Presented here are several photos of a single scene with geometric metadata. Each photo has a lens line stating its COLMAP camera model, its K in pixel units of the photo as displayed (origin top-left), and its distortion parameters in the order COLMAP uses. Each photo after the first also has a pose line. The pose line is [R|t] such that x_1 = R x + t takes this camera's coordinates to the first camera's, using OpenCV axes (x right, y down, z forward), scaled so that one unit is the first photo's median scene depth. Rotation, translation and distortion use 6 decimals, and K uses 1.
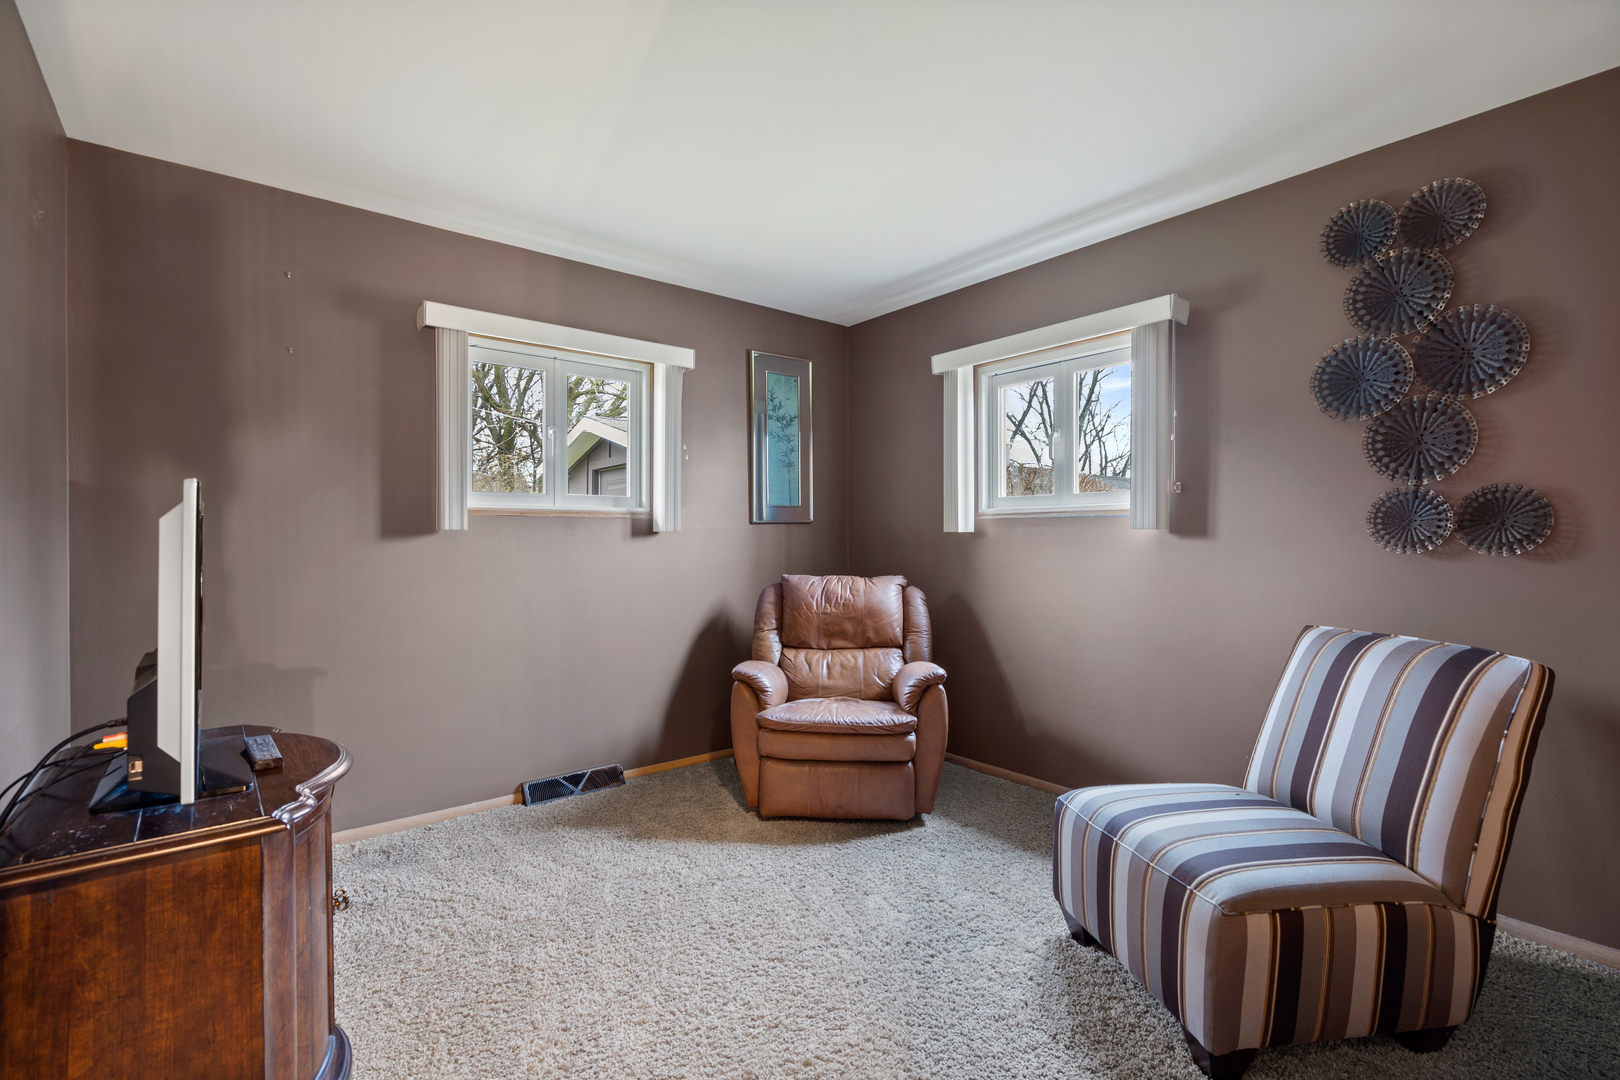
lens RADIAL K [[752.5, 0, 808.4], [0, 752.5, 564.6], [0, 0, 1]] dist [-0.002105, 0.000091]
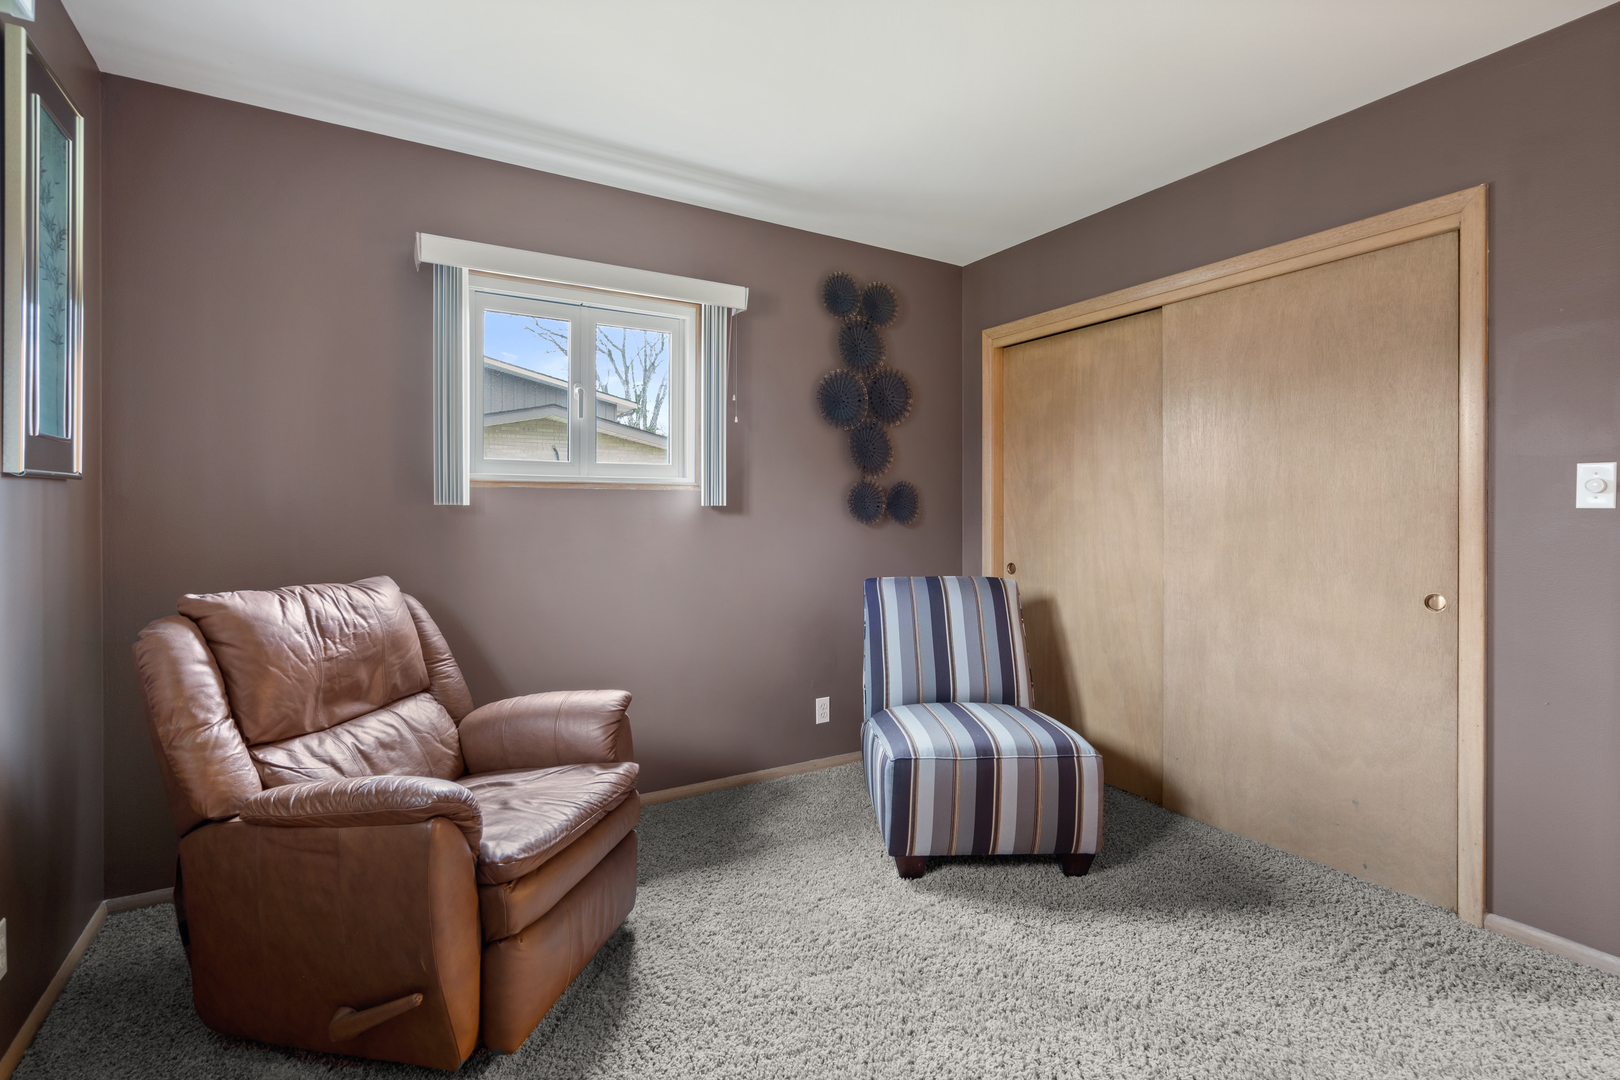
lens RADIAL K [[752.2, 0, 810.0], [0, 752.2, 540.0], [0, 0, 1]] dist [-0.002437, 0.000093]
pose [[0.118259, -0.041982, 0.992095, -0.461804], [0.028749, 0.998832, 0.038840, -0.029145], [-0.992567, 0.023929, 0.119328, 0.617285]]
